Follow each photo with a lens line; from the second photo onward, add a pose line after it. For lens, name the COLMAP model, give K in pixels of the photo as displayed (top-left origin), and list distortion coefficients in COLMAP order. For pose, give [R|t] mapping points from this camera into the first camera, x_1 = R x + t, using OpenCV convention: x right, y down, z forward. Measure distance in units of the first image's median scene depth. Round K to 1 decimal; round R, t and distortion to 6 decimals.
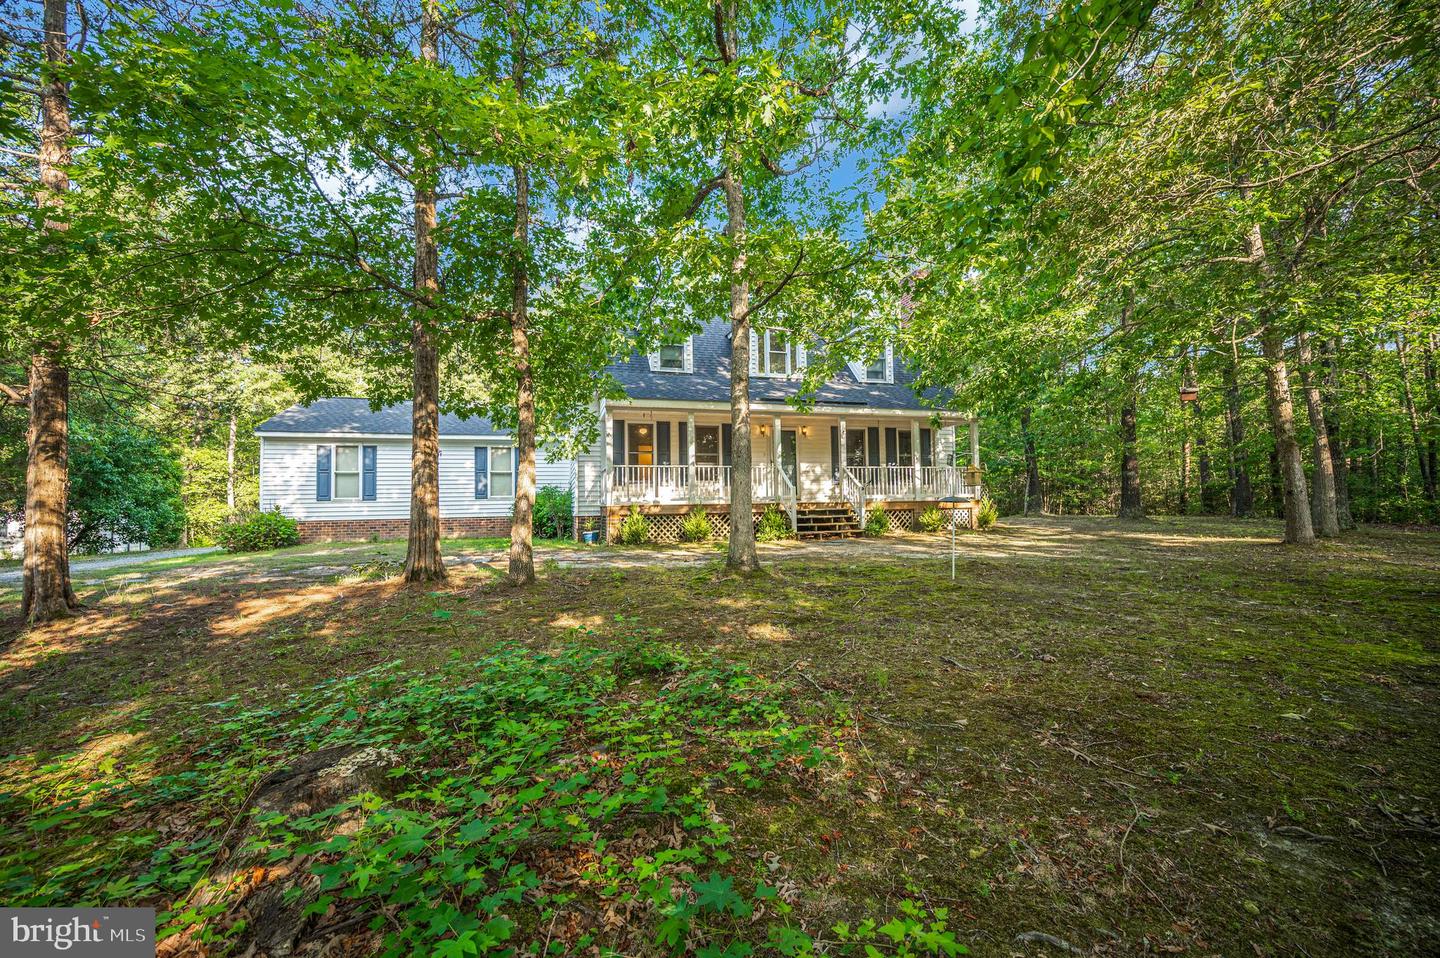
lens RADIAL K [[583.7, 0, 720.5], [0, 583.7, 474.6], [0, 0, 1]] dist [-0.002515, -0.000930]
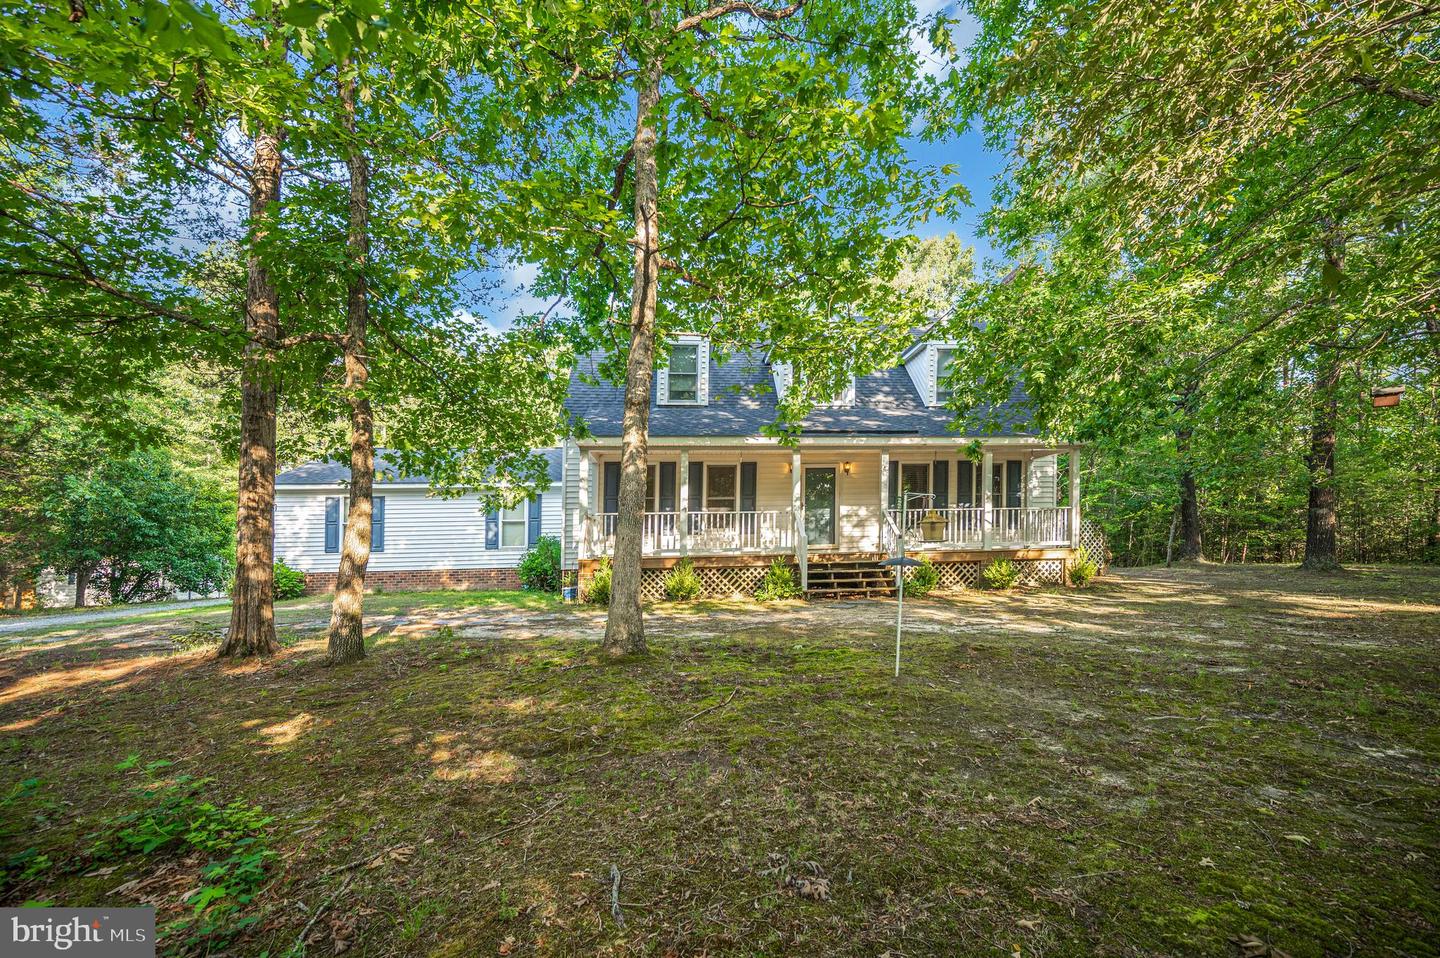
lens RADIAL K [[598.1, 0, 723.2], [0, 598.1, 546.2], [0, 0, 1]] dist [-0.004570, -0.000583]
pose [[0.977886, -0.002290, -0.209125, 0.169226], [0.012740, 0.998735, 0.048638, -0.006122], [0.208749, -0.050226, 0.976679, 0.127243]]
